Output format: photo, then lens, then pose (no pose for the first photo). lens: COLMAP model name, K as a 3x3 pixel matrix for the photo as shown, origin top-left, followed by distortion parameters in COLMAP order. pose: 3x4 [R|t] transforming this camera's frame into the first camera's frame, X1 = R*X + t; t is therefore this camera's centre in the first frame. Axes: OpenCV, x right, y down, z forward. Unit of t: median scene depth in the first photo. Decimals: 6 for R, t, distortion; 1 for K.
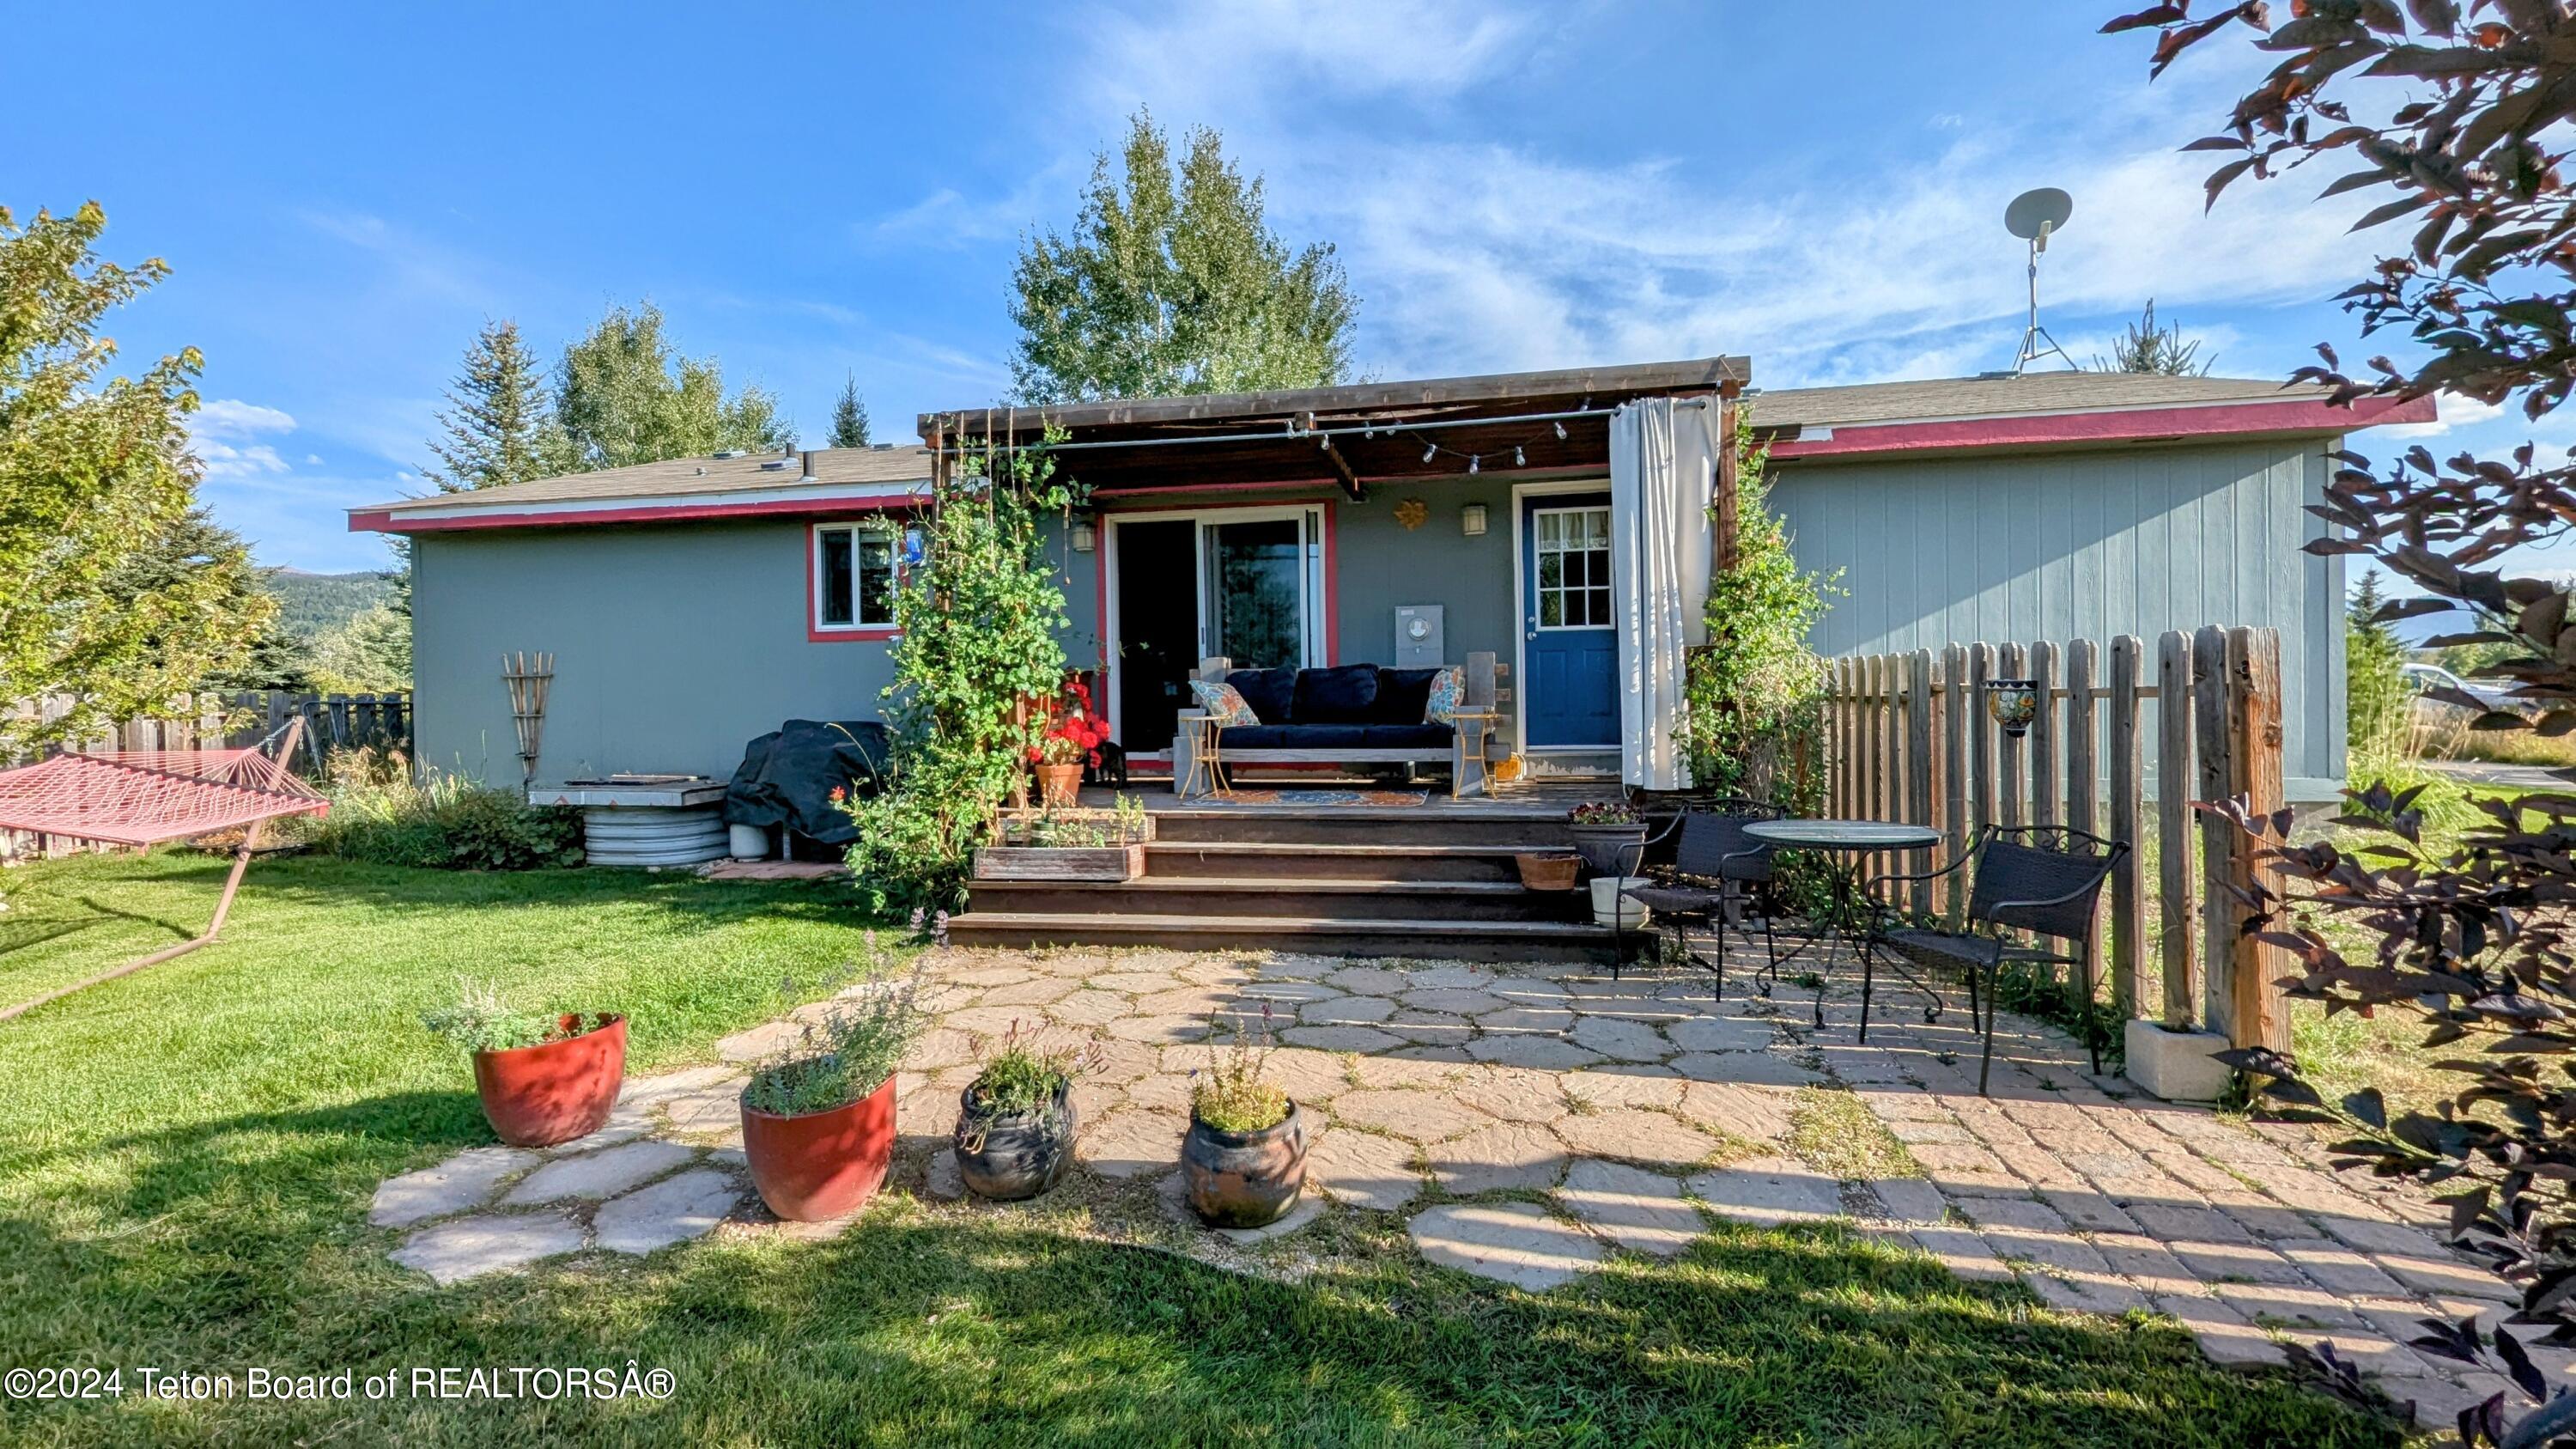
lens RADIAL K [[1063.1, 0, 1297.8], [0, 1063.1, 729.6], [0, 0, 1]] dist [0.000087, 0.000089]
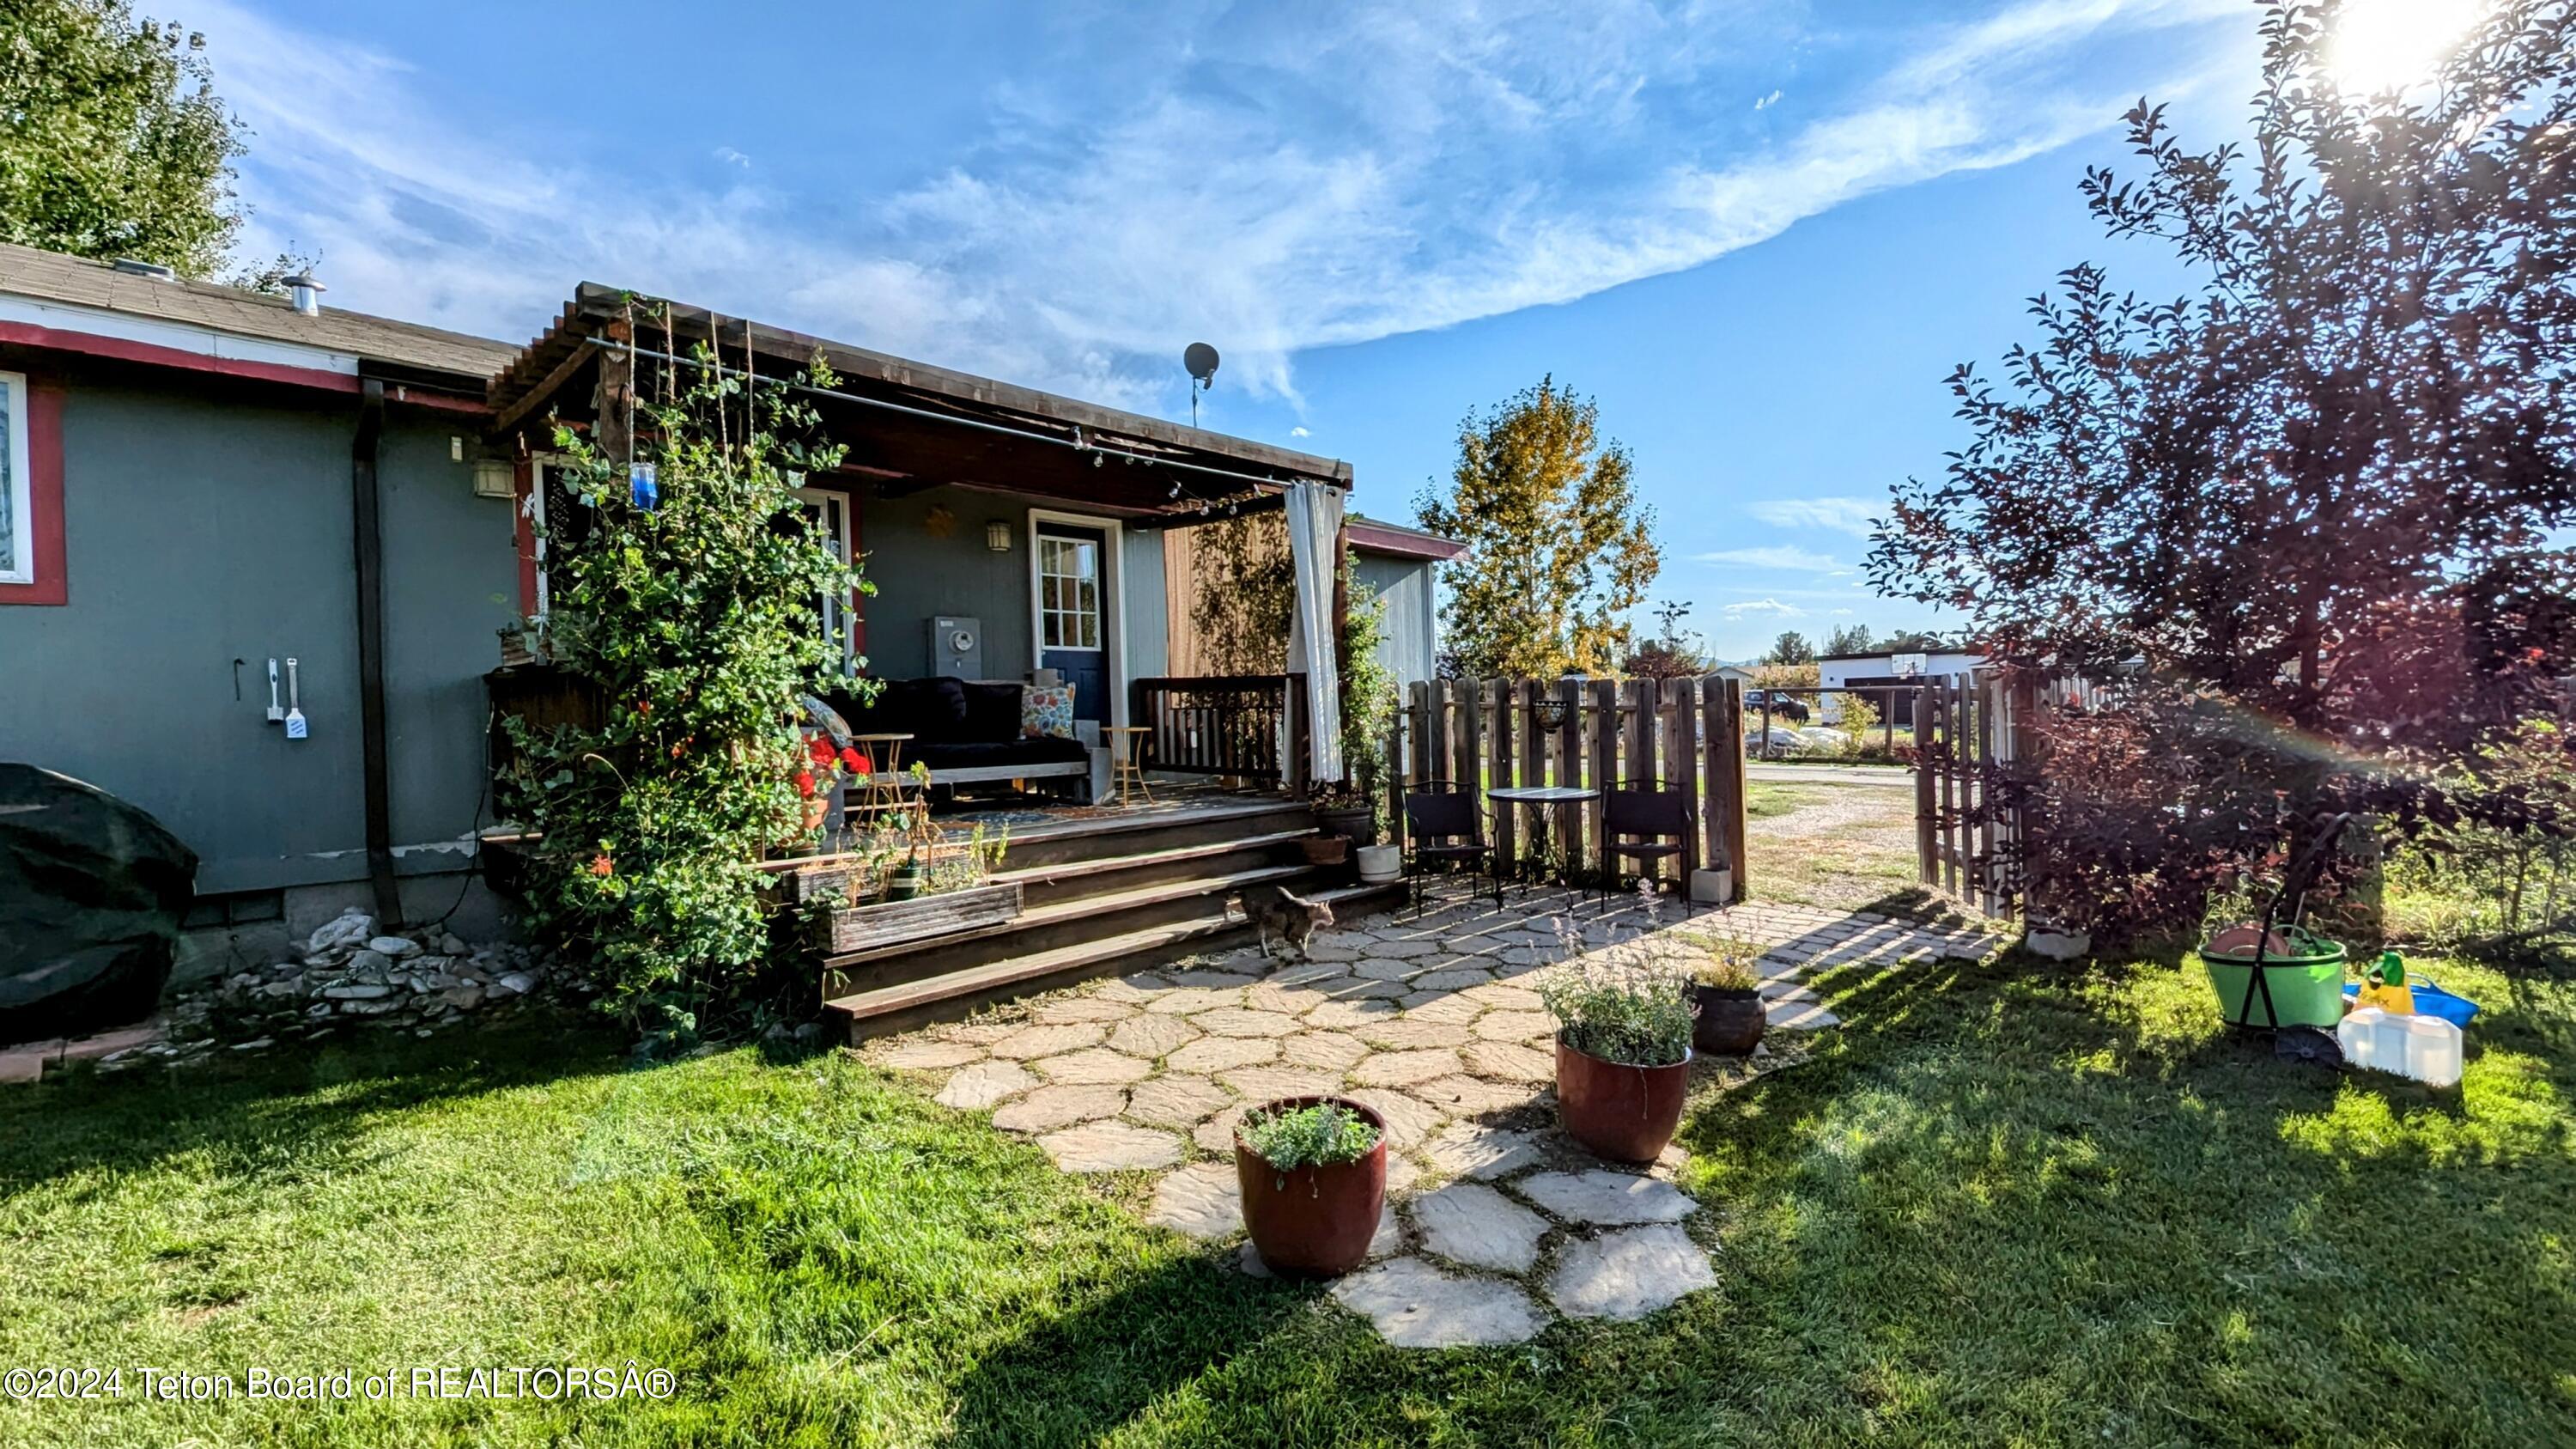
lens RADIAL K [[1072.0, 0, 1295.7], [0, 1072.0, 718.2], [0, 0, 1]] dist [-0.002237, -0.000165]
pose [[0.534351, -0.005988, 0.845242, -0.690795], [0.029780, 0.999487, -0.011746, -0.006272], [-0.844738, 0.031448, 0.534255, 0.285794]]
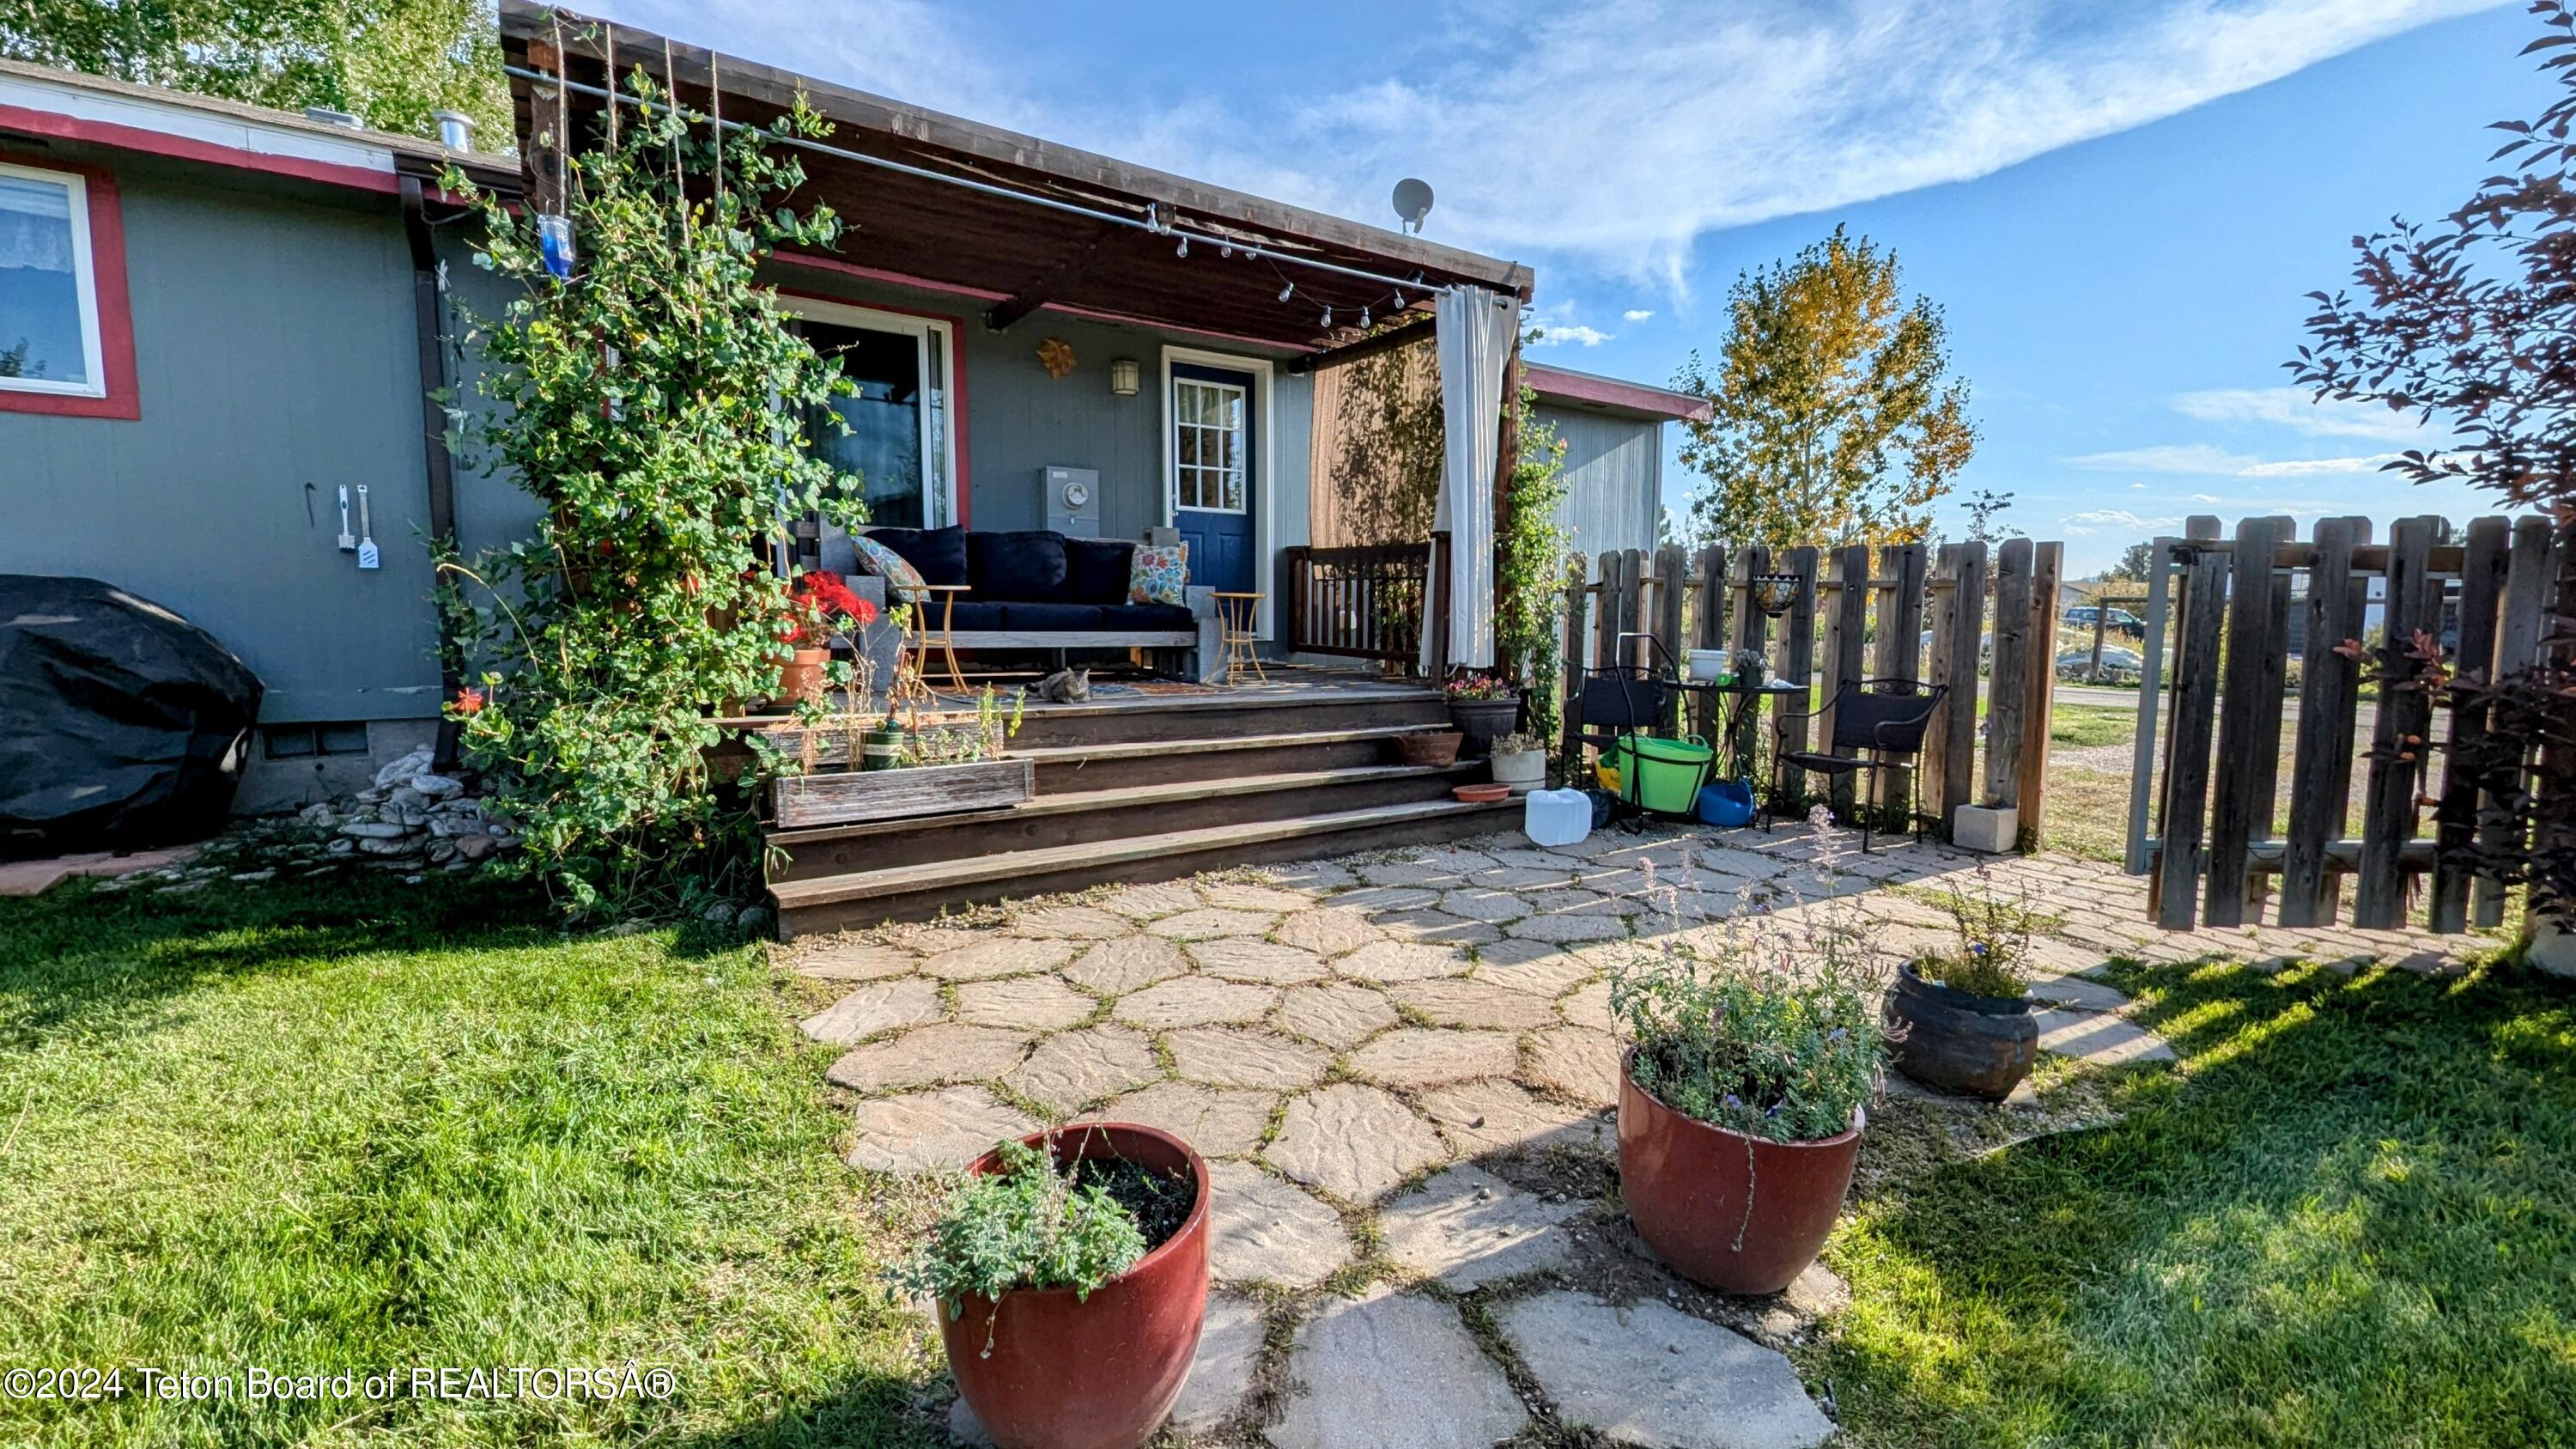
lens RADIAL K [[1066.2, 0, 1297.7], [0, 1066.2, 725.4], [0, 0, 1]] dist [-0.000213, 0.000036]
pose [[0.713787, -0.051949, 0.698434, -0.468058], [-0.006587, 0.996703, 0.080866, 0.025355], [-0.700332, -0.062321, 0.711092, 0.314352]]
